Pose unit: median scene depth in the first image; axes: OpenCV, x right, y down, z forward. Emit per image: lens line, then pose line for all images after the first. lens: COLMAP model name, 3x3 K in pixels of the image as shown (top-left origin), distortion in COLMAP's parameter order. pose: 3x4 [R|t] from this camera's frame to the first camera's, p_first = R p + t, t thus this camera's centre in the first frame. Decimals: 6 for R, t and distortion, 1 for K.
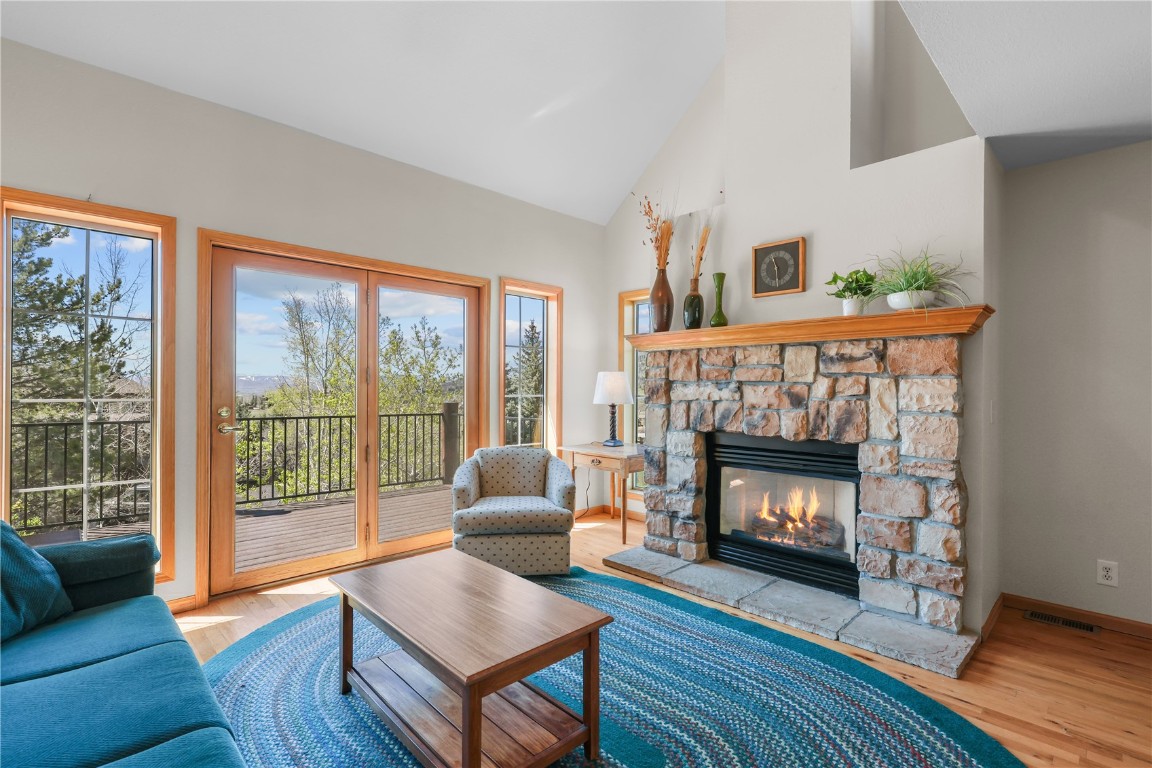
lens RADIAL K [[528.5, 0, 567.9], [0, 528.5, 389.8], [0, 0, 1]] dist [0.002385, -0.002014]
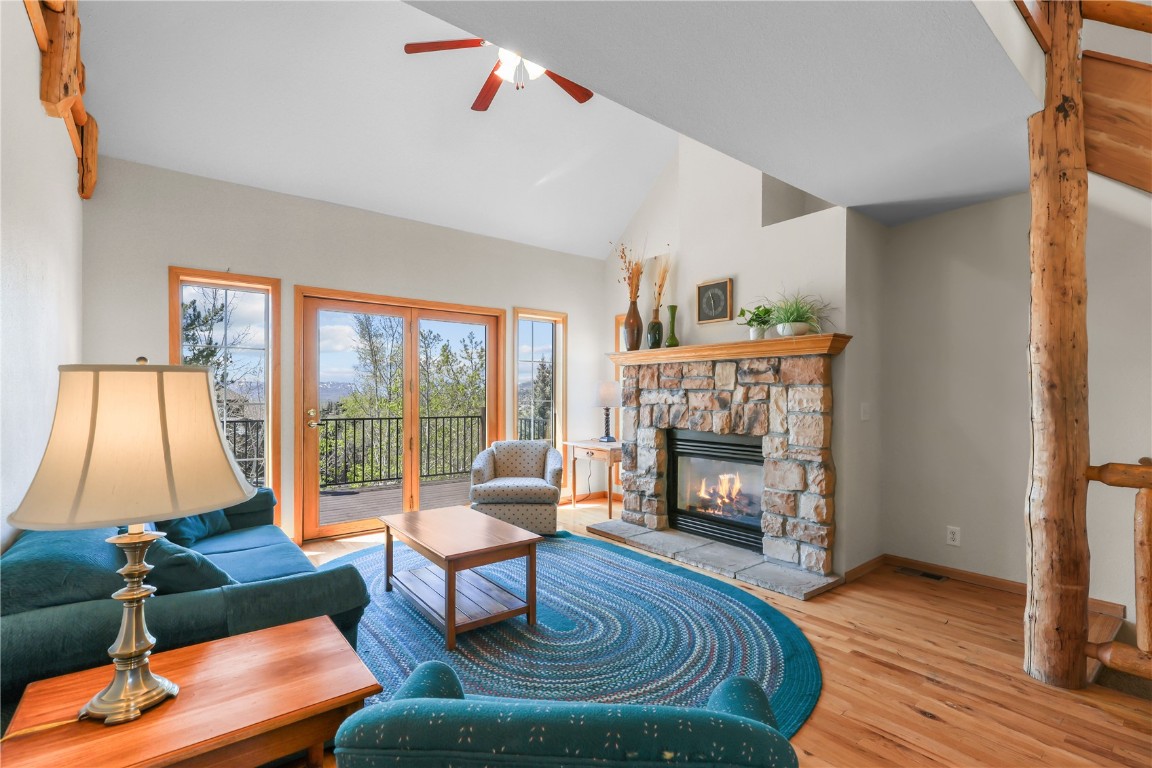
lens RADIAL K [[528.5, 0, 571.3], [0, 528.5, 396.0], [0, 0, 1]] dist [0.002385, -0.002014]
pose [[0.994279, -0.003277, -0.106760, 0.206589], [0.003432, 0.999993, 0.001264, -0.002262], [0.106755, -0.001623, 0.994284, -0.358326]]
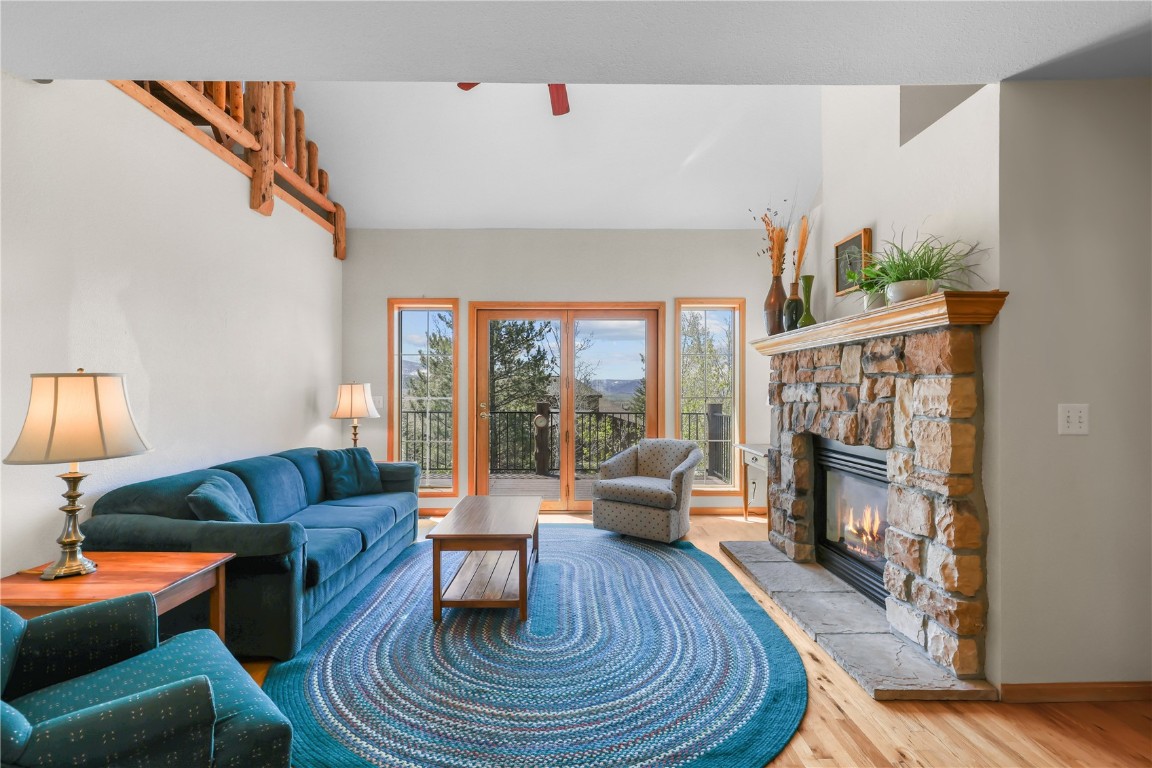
lens RADIAL K [[528.5, 0, 570.1], [0, 528.5, 388.6], [0, 0, 1]] dist [0.002385, -0.002014]
pose [[0.718215, -0.007701, -0.695779, 0.767064], [0.003059, 0.999964, -0.007911, 0.000867], [0.695815, 0.003553, 0.718212, -0.039821]]
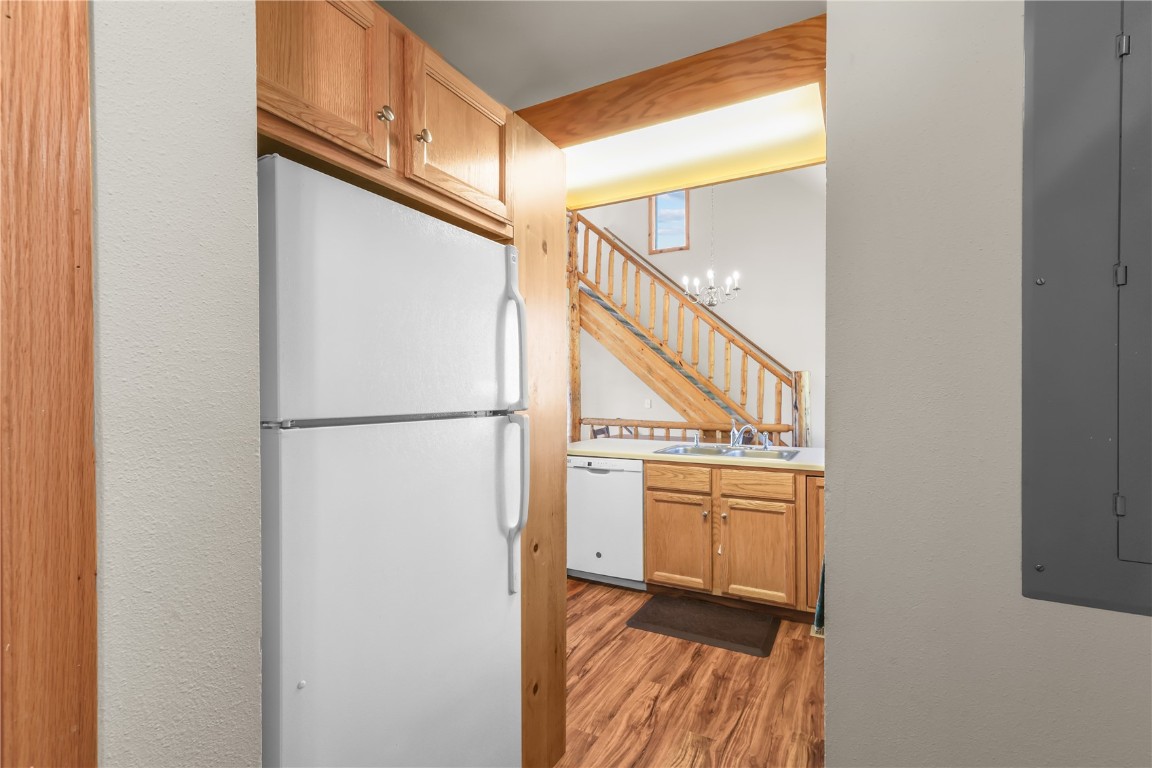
lens RADIAL K [[528.5, 0, 576.2], [0, 528.5, 393.4], [0, 0, 1]] dist [0.002385, -0.002014]
pose [[0.954418, -0.002939, 0.298458, 0.118537], [0.000766, 0.999972, 0.007400, -0.034429], [-0.298471, -0.006834, 0.954394, -1.840754]]
